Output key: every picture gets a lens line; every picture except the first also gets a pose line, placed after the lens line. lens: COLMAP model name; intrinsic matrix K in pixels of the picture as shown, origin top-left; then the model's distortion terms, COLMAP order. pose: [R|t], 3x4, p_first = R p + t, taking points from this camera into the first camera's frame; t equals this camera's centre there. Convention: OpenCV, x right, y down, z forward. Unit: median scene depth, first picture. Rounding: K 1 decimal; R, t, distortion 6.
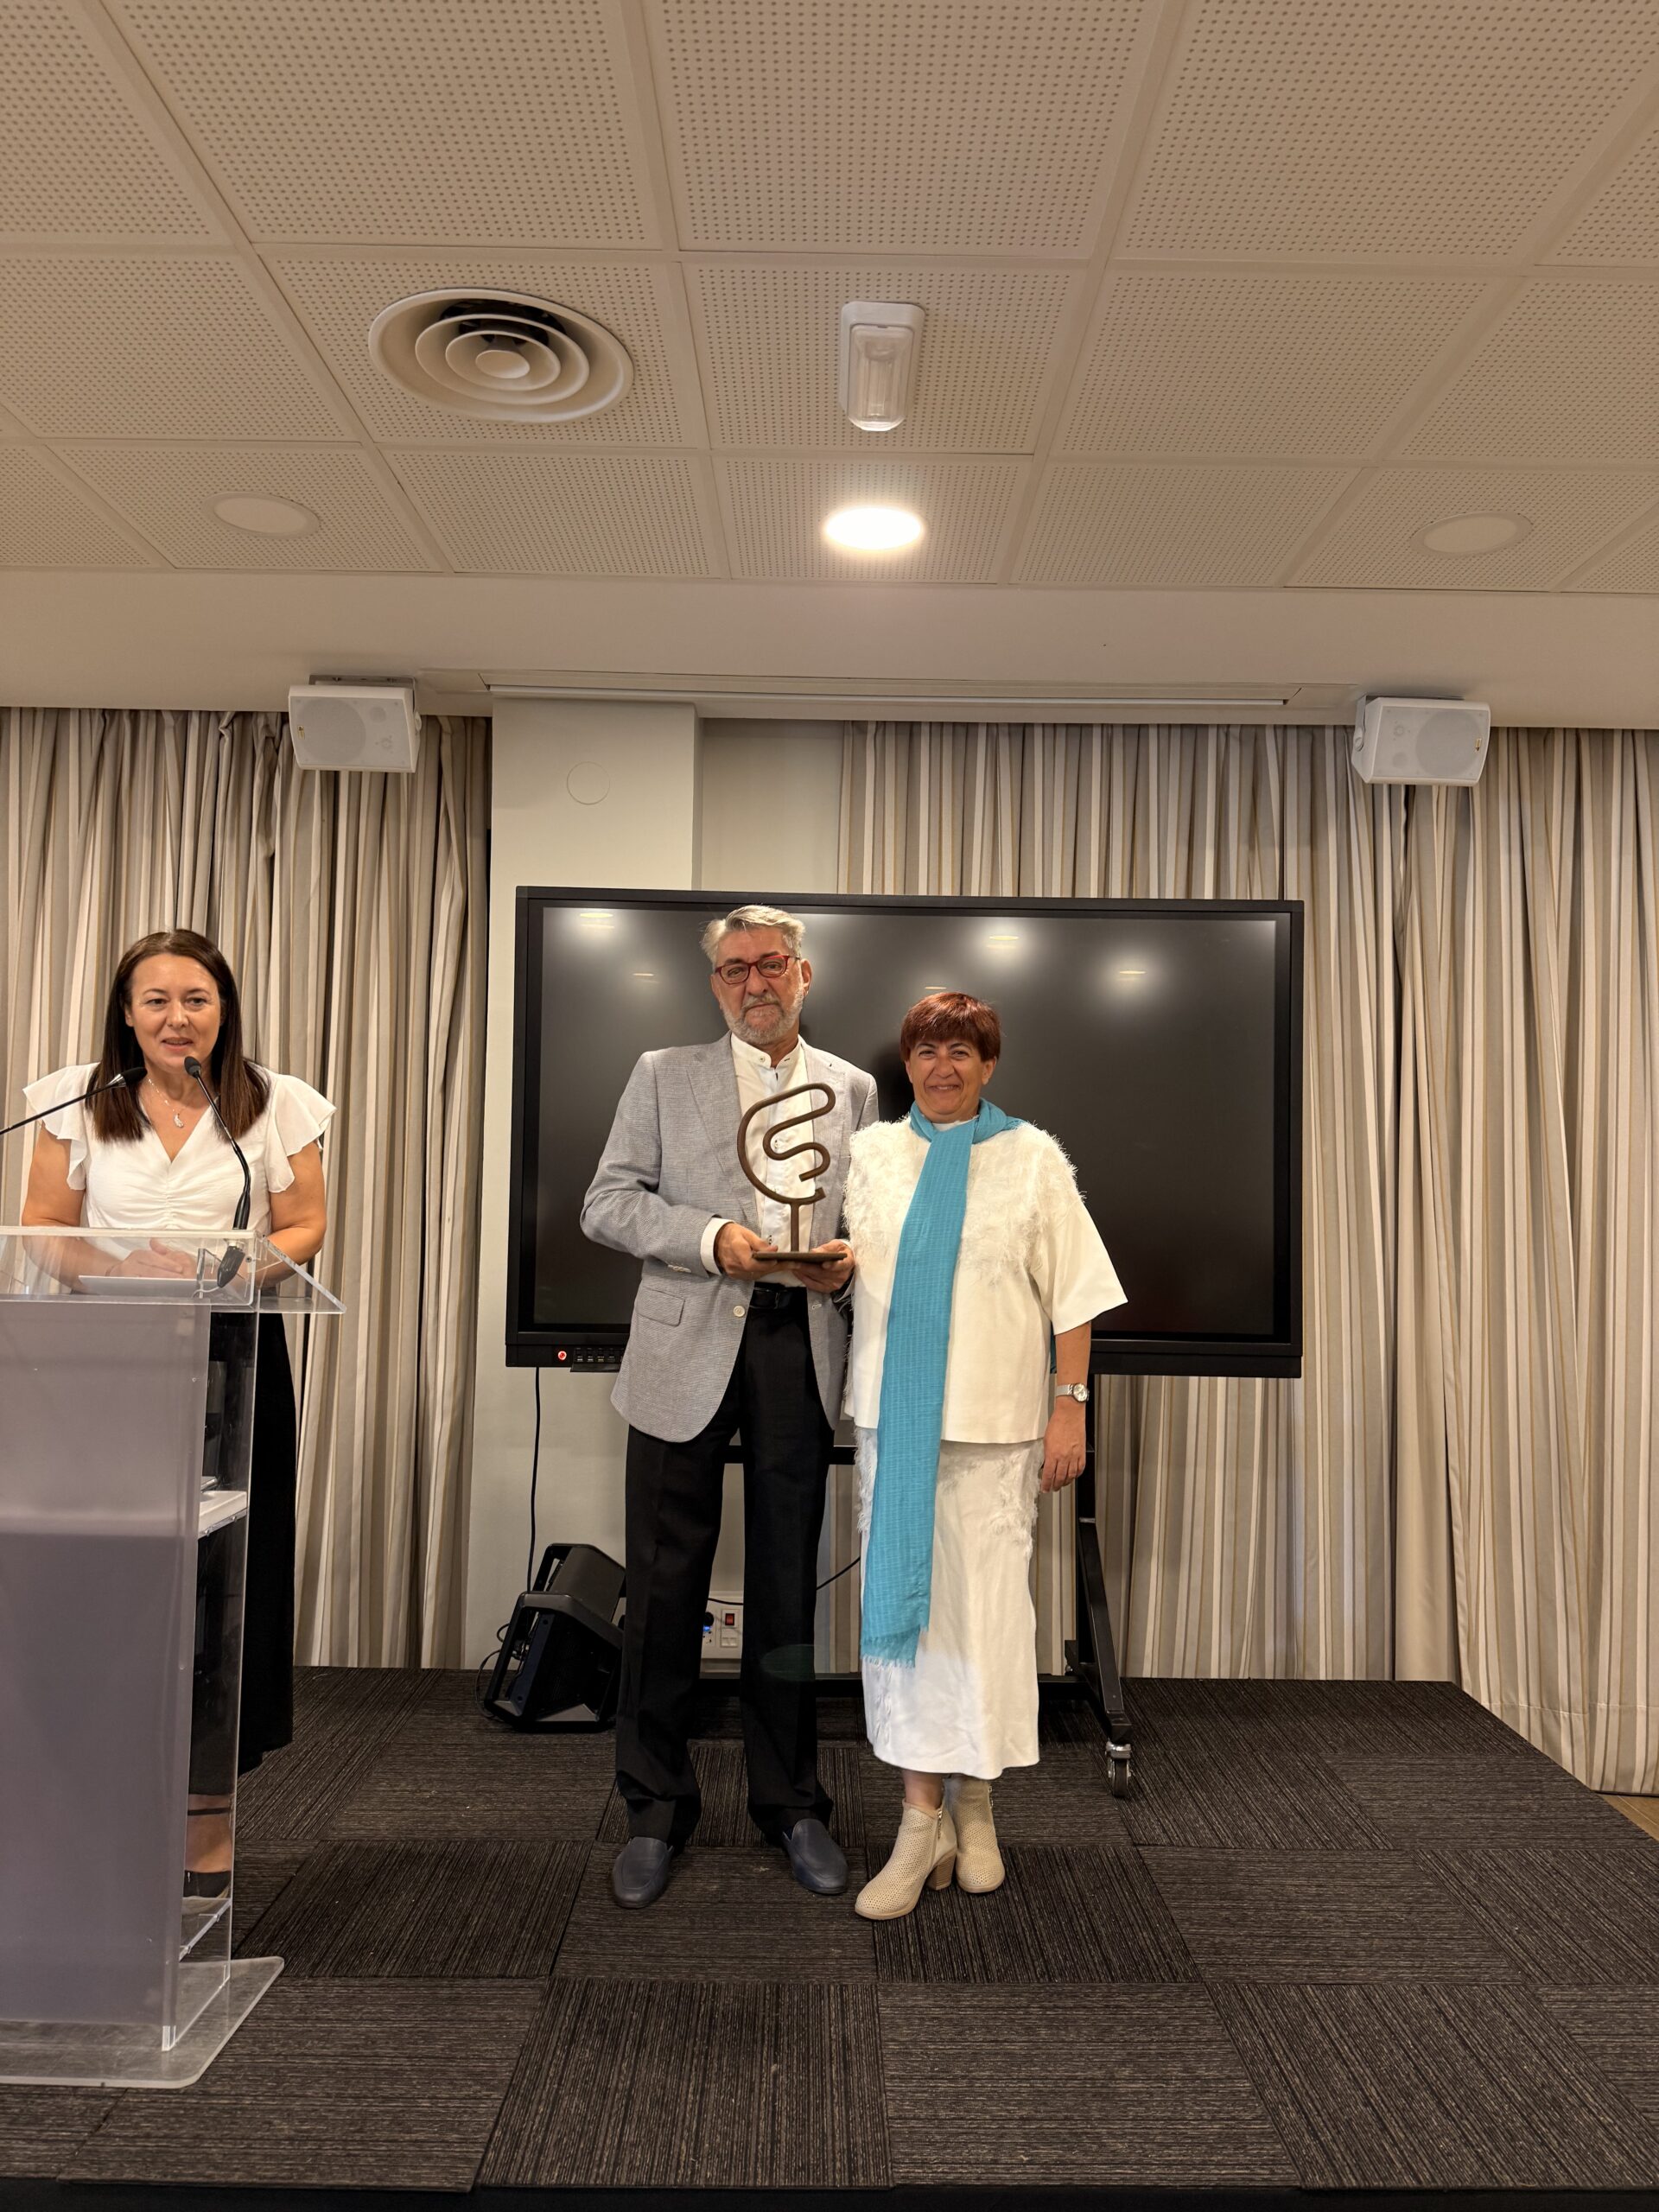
lens RADIAL K [[1553.6, 0, 835.5], [0, 1553.6, 1094.6], [0, 0, 1]] dist [0.000904, -0.002638]
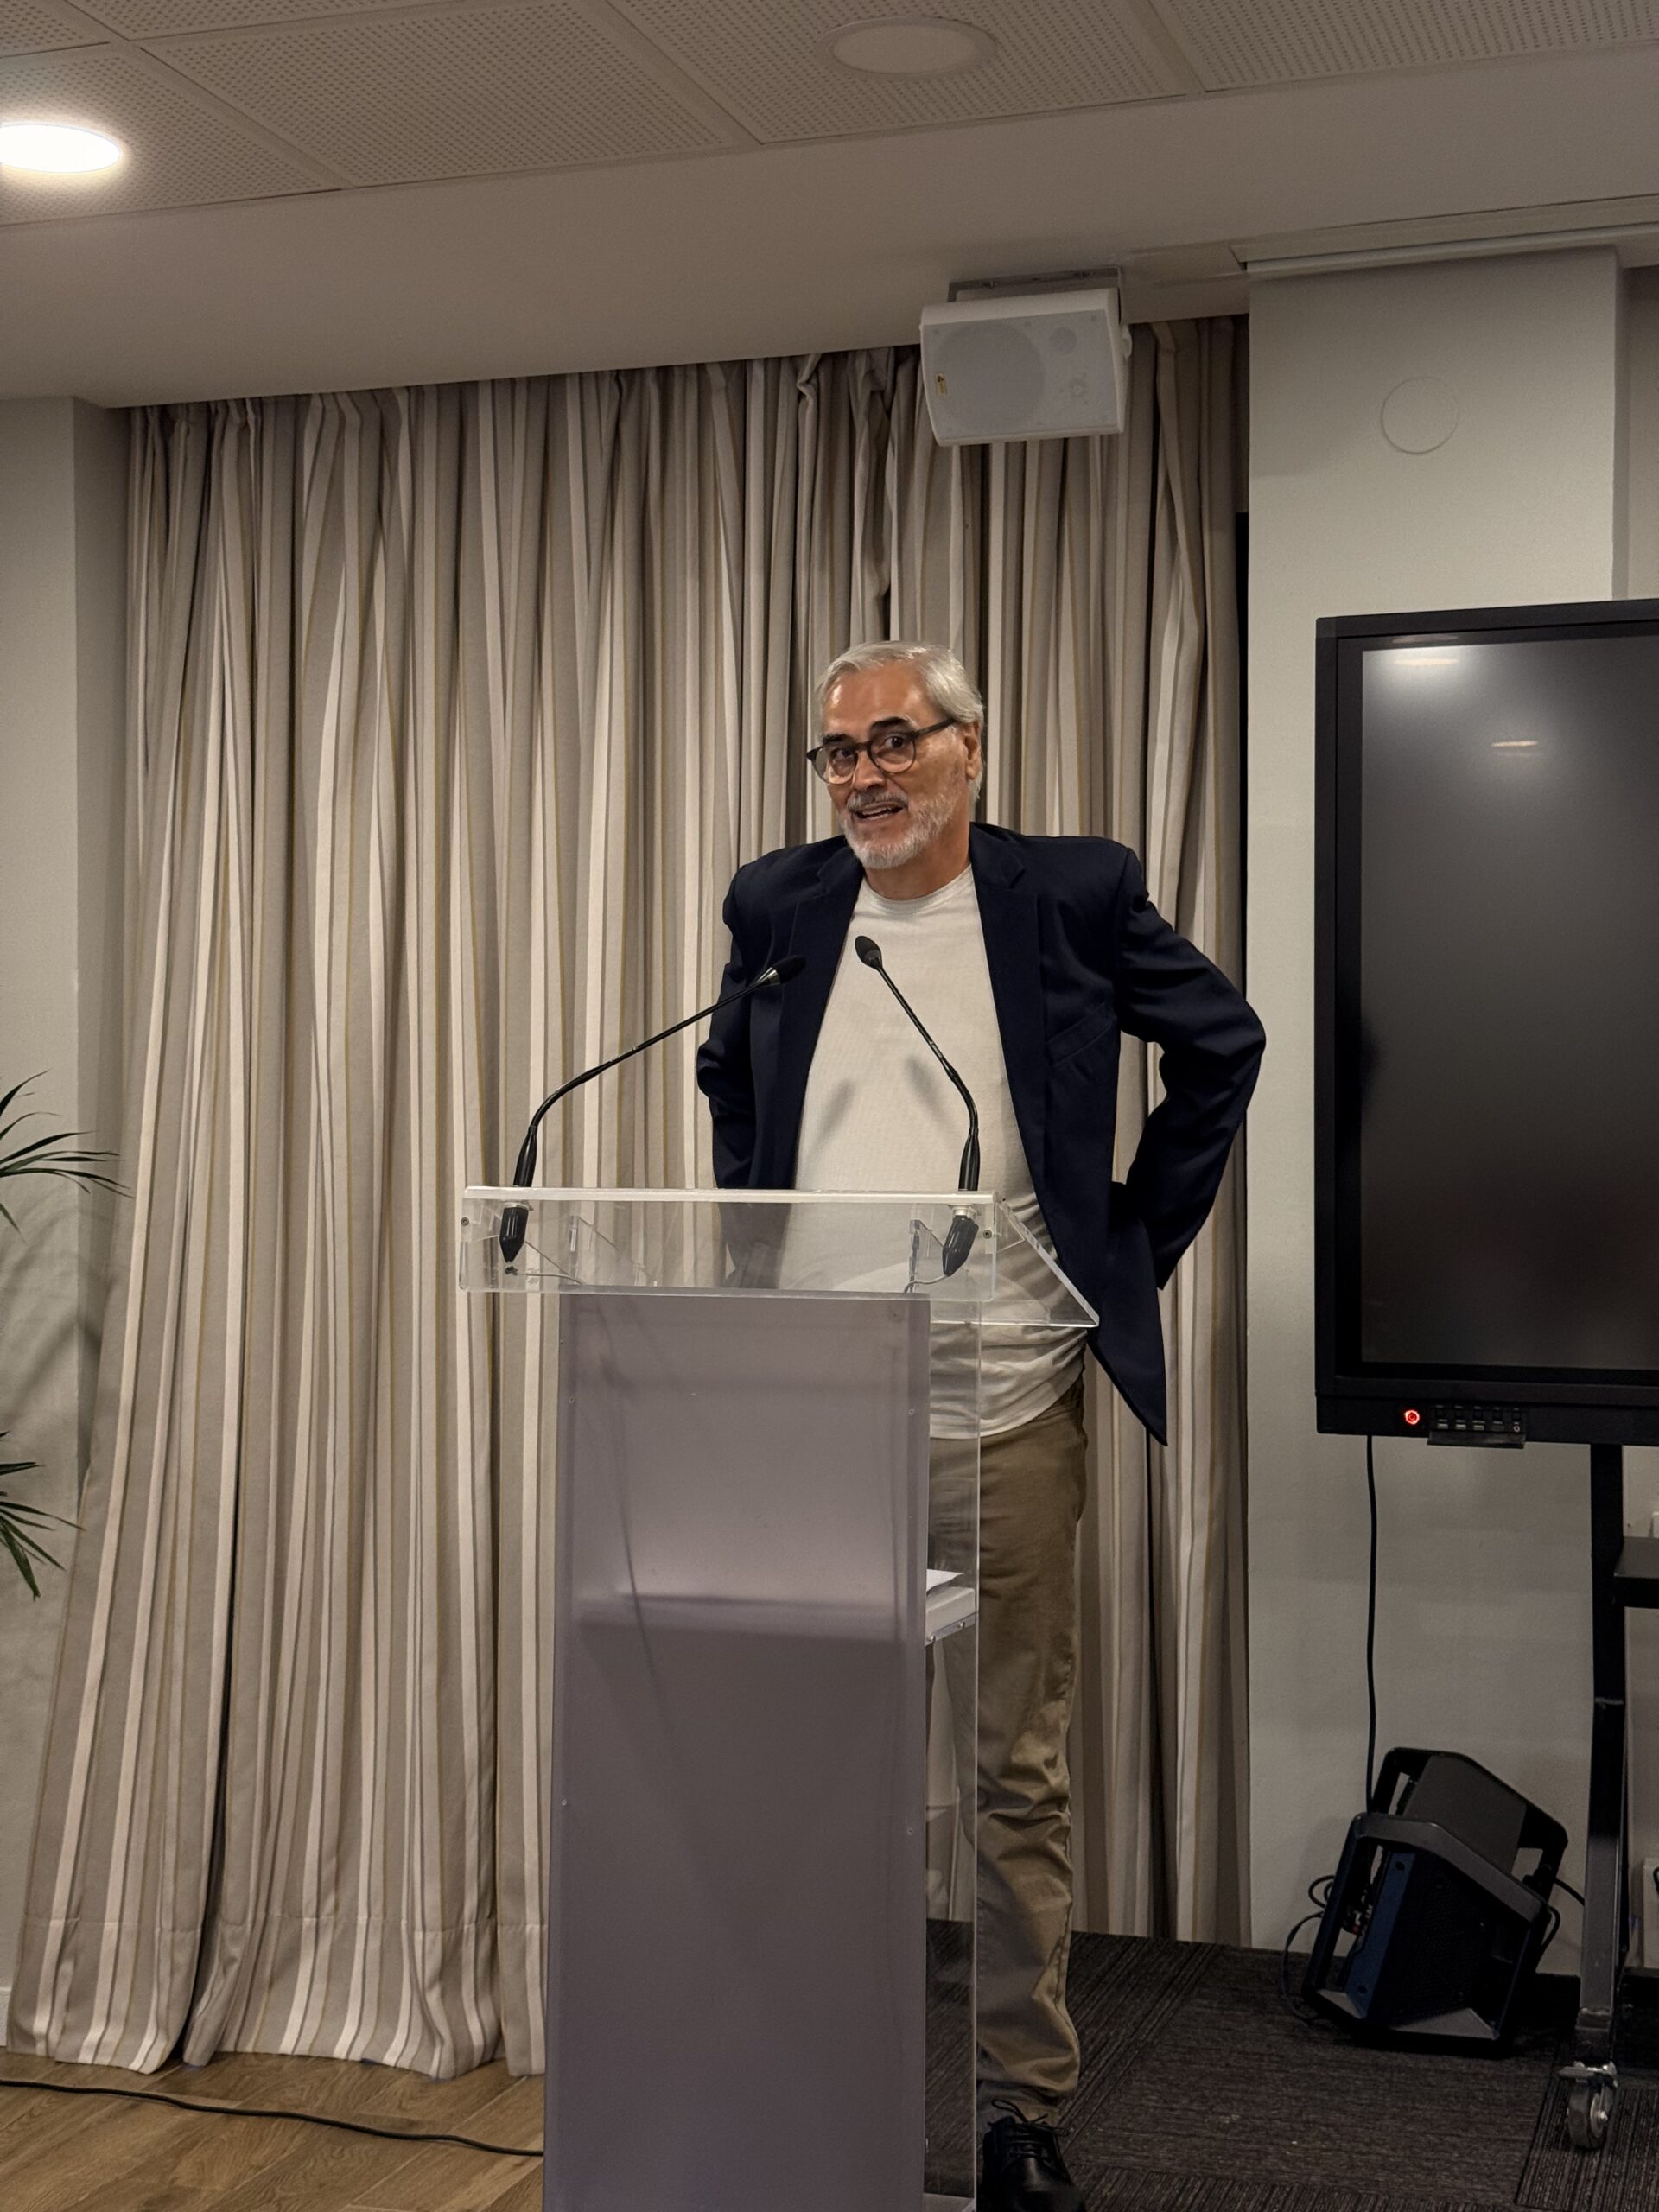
lens RADIAL K [[3053.5, 0, 829.6], [0, 3053.5, 1135.6], [0, 0, 1]] dist [0.172181, -0.310386]
pose [[0.946538, -0.018340, -0.322070, -0.006761], [0.035113, 0.998308, 0.046345, -0.000605], [0.320675, -0.055176, 0.945581, -0.154522]]
